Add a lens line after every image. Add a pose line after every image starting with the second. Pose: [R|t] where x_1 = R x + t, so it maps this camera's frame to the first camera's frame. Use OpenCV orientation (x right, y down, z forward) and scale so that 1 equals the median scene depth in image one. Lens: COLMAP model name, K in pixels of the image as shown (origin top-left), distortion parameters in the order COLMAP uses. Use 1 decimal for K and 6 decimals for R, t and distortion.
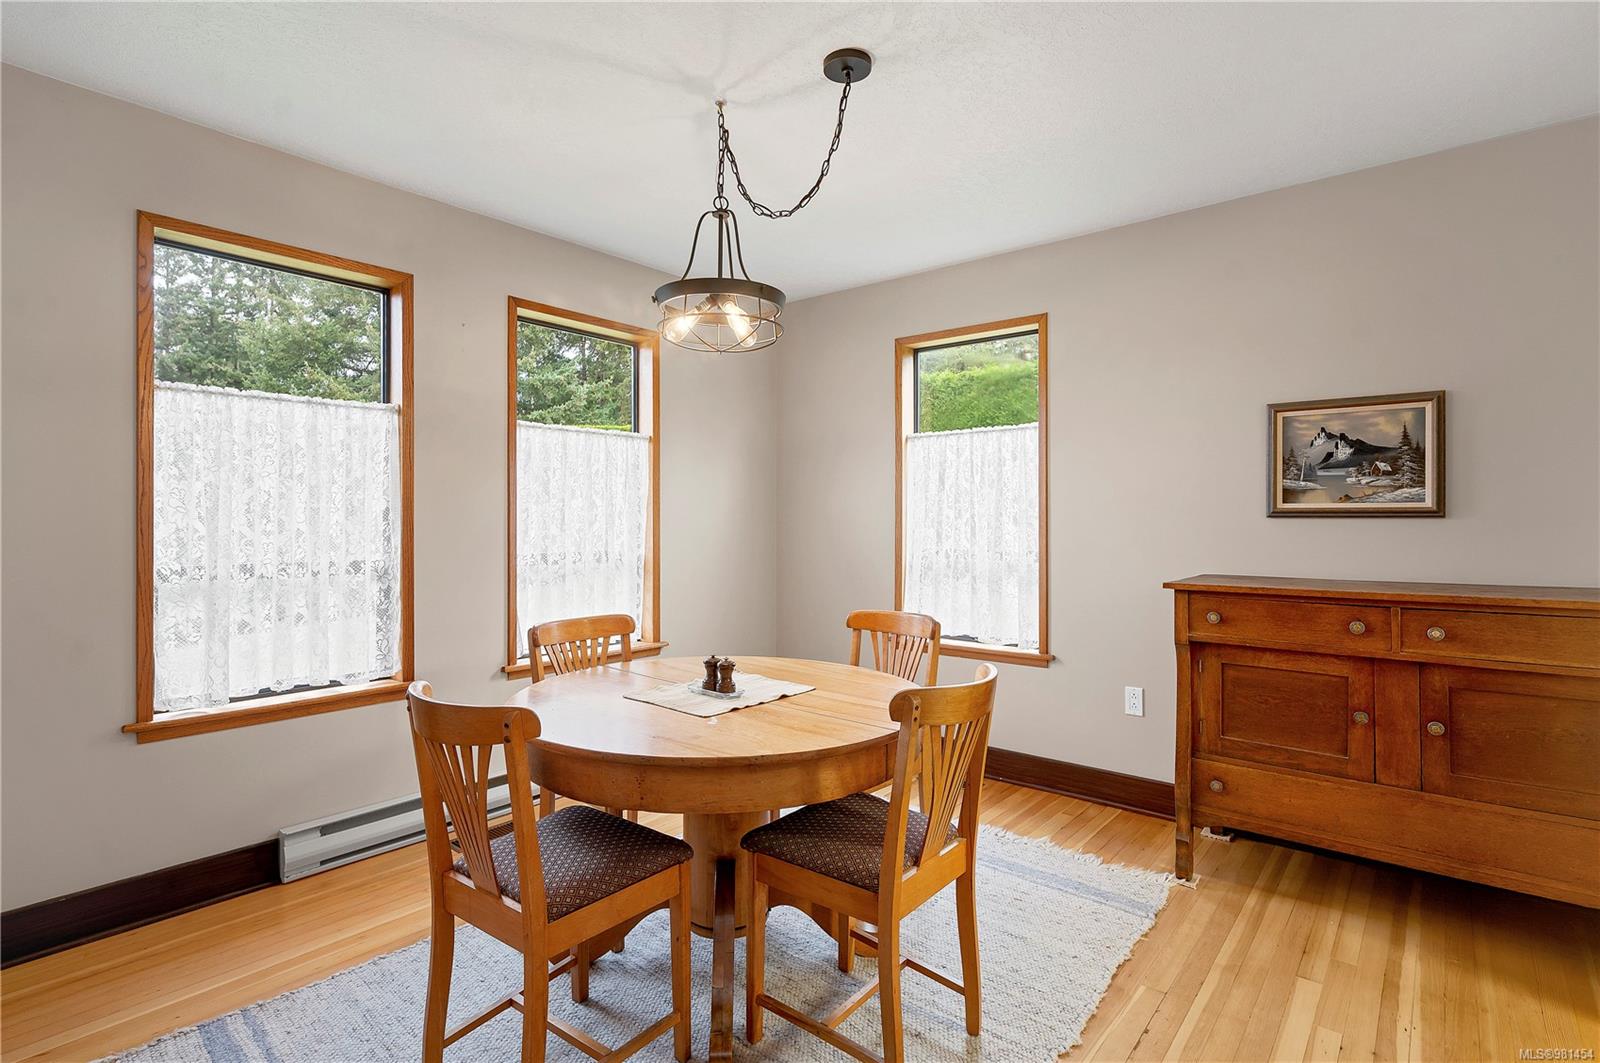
lens RADIAL K [[752.7, 0, 799.7], [0, 752.7, 524.1], [0, 0, 1]] dist [0.000965, -0.001386]
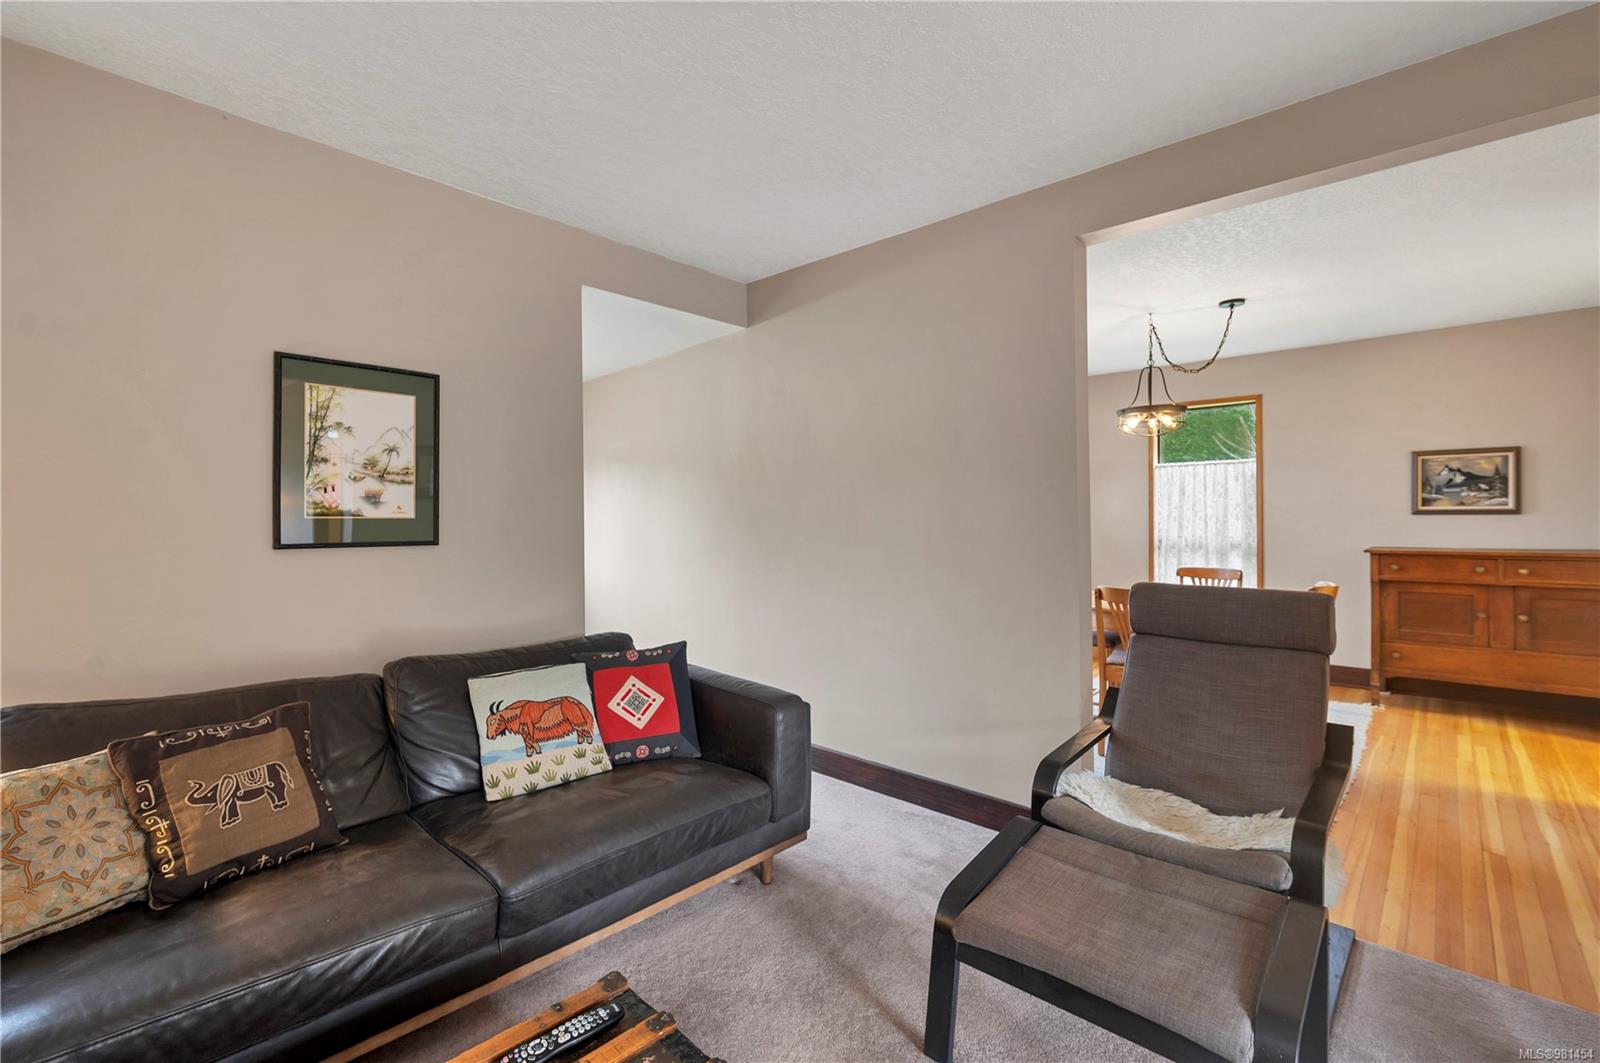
lens RADIAL K [[681.4, 0, 802.7], [0, 681.4, 524.3], [0, 0, 1]] dist [-0.002160, 0.000035]
pose [[0.998779, -0.009156, -0.048543, -0.838732], [0.009501, 0.999931, 0.006879, -0.011387], [0.048477, -0.007331, 0.998797, -0.772222]]
